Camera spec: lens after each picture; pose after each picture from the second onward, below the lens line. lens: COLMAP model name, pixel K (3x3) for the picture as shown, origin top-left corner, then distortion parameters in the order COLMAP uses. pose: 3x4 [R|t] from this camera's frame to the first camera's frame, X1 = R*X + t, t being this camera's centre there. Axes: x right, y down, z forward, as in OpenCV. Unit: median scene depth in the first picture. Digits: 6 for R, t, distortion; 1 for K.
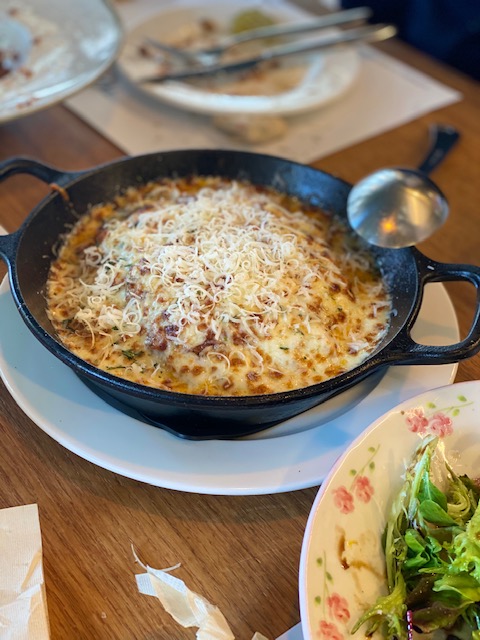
lens RADIAL K [[956.0, 0, 240.0], [0, 956.0, 320.0], [0, 0, 1]] dist [0.066622, 0.000667]
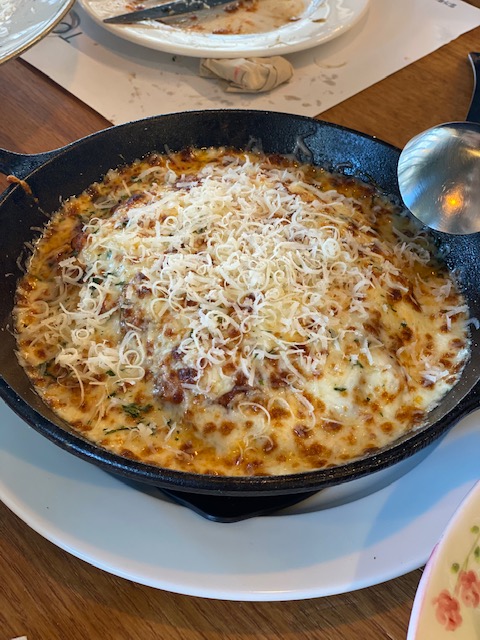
lens RADIAL K [[956.0, 0, 240.0], [0, 956.0, 320.0], [0, 0, 1]] dist [0.066622, 0.000667]
pose [[0.997360, -0.067262, 0.027376, -0.046607], [0.064694, 0.994209, 0.085812, -0.089489], [-0.032990, -0.083815, 0.995935, 0.251606]]
